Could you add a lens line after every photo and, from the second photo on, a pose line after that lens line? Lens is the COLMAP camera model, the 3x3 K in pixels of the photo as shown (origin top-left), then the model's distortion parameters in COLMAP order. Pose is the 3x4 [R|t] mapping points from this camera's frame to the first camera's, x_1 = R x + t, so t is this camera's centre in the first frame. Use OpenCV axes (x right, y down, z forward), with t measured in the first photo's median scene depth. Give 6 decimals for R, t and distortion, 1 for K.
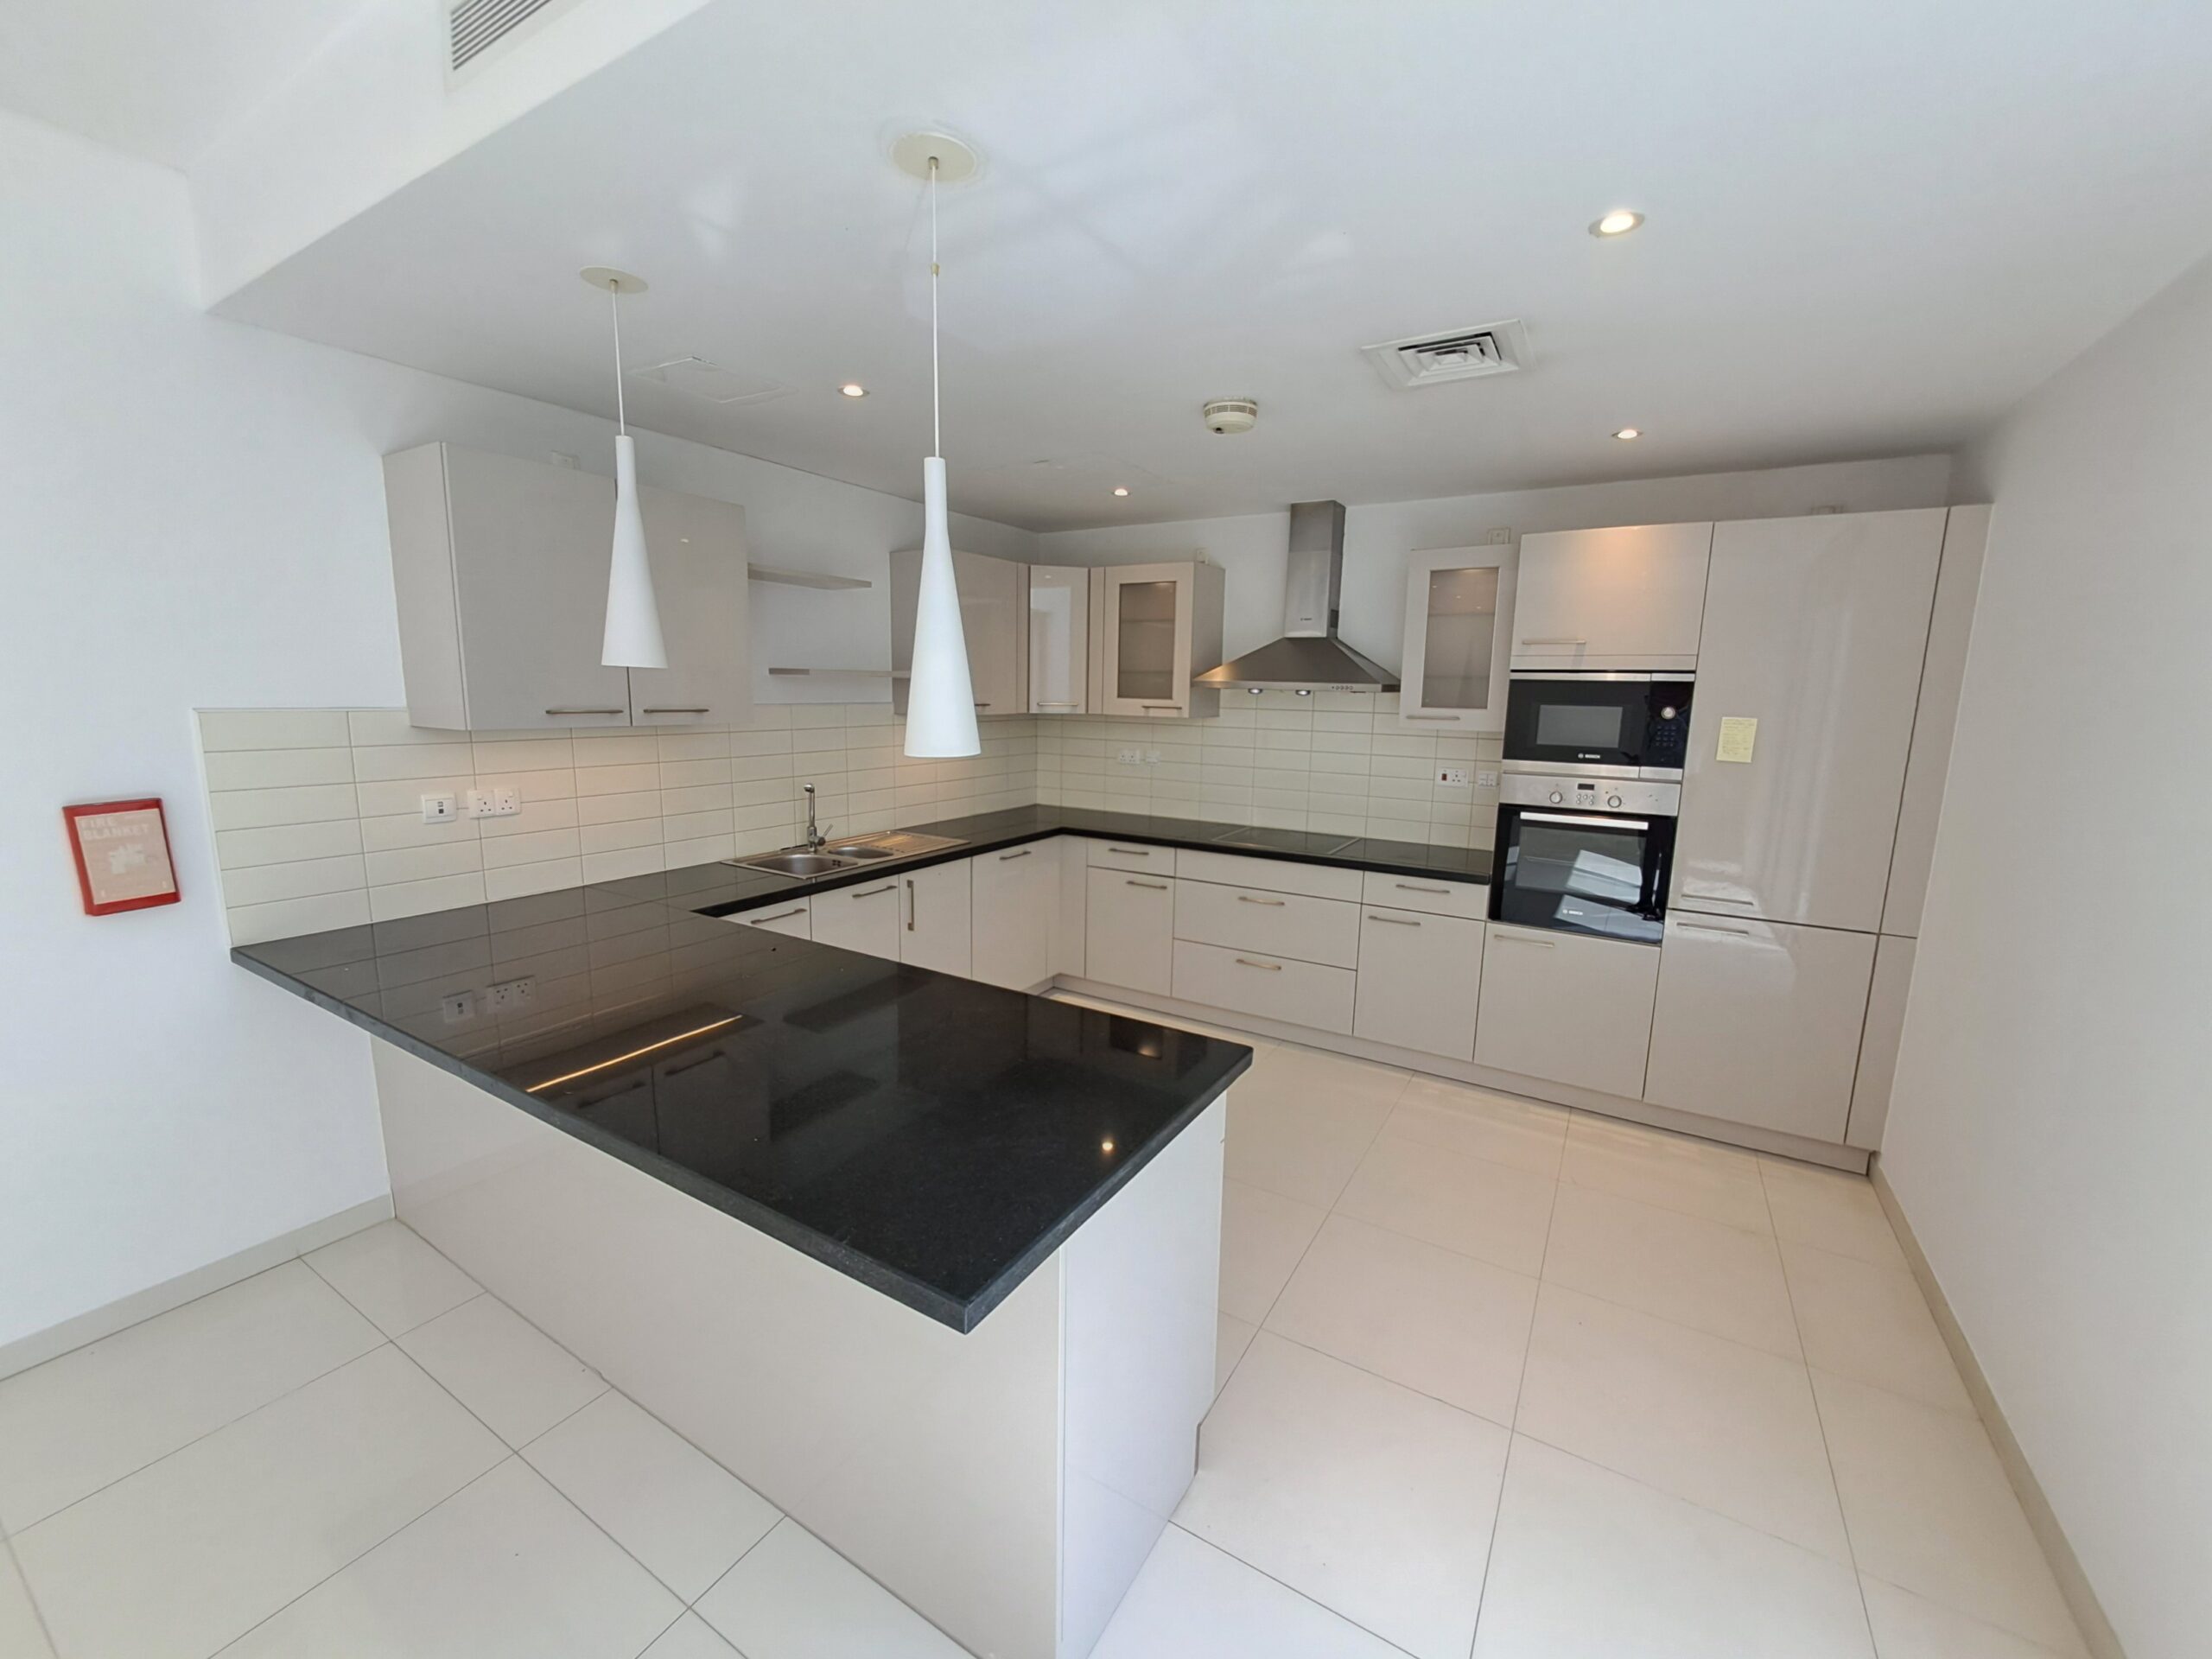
lens RADIAL K [[876.1, 0, 1106.0], [0, 876.1, 829.5], [0, 0, 1]] dist [0.000680, 0.000127]
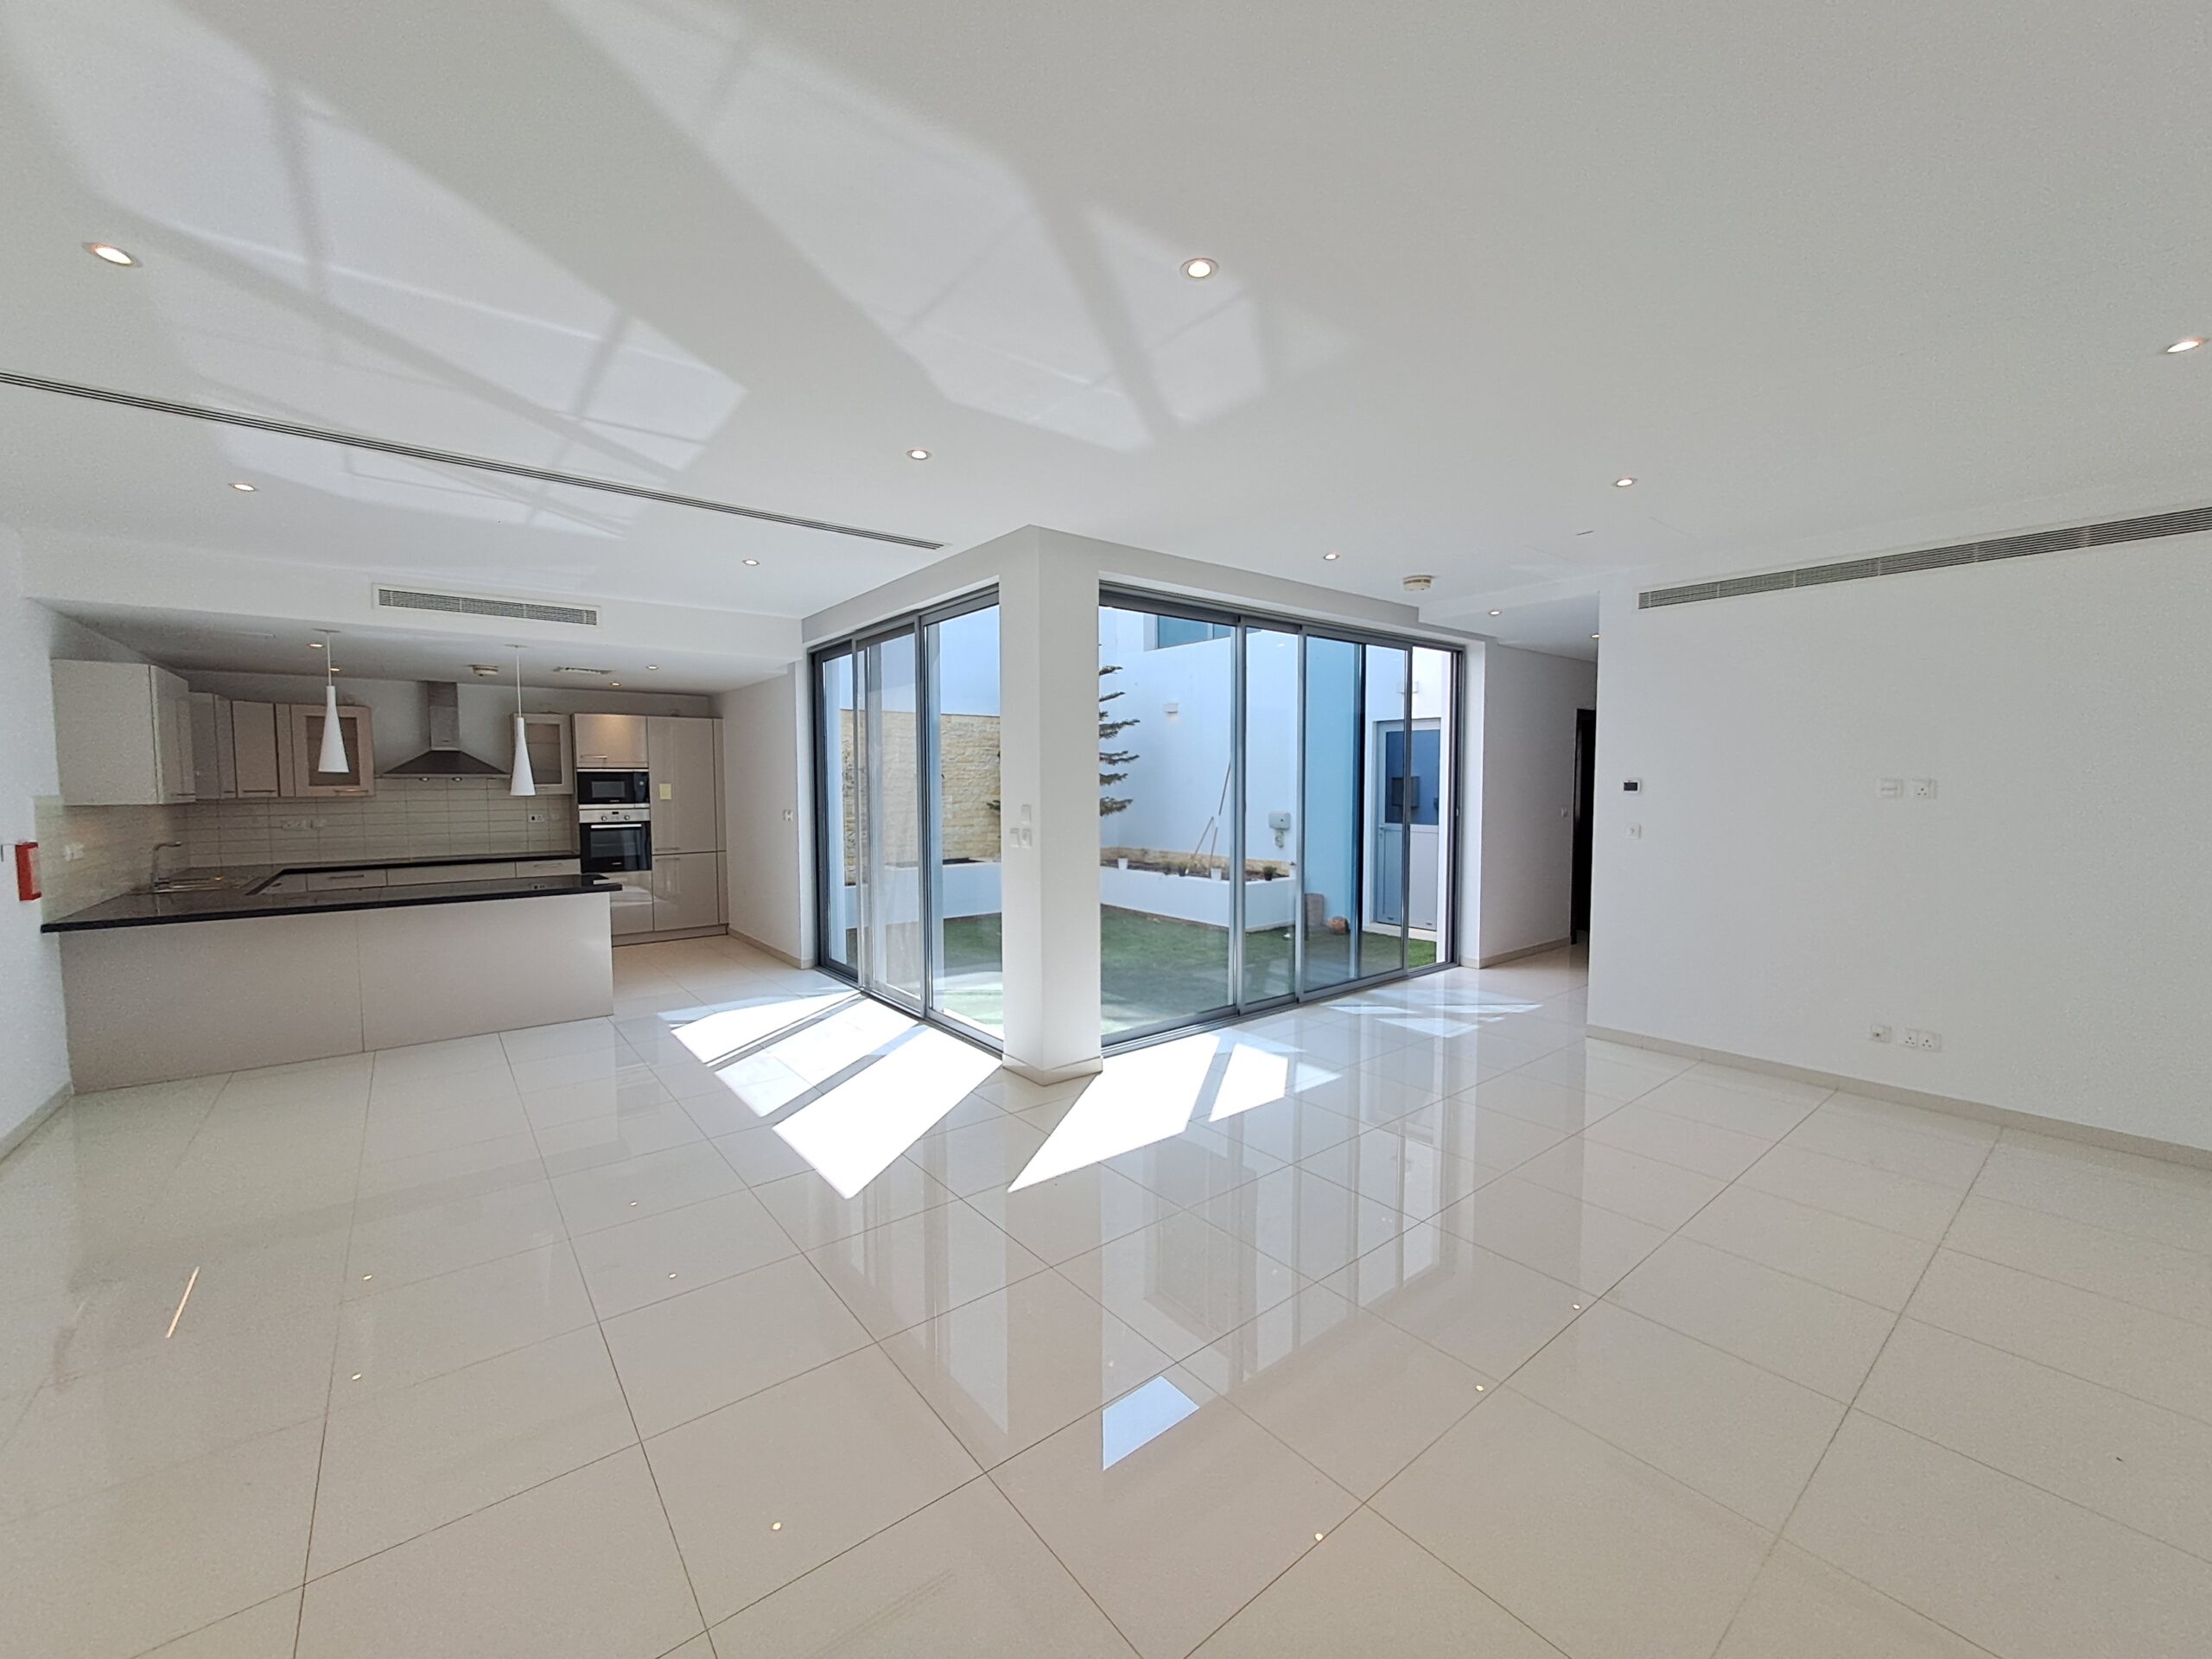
lens RADIAL K [[876.1, 0, 1106.0], [0, 876.1, 829.5], [0, 0, 1]] dist [0.000680, 0.000127]
pose [[0.354467, -0.073669, 0.932162, -1.278356], [0.164318, 0.986286, 0.015462, 0.187282], [-0.920518, 0.147690, 0.361711, -1.183614]]
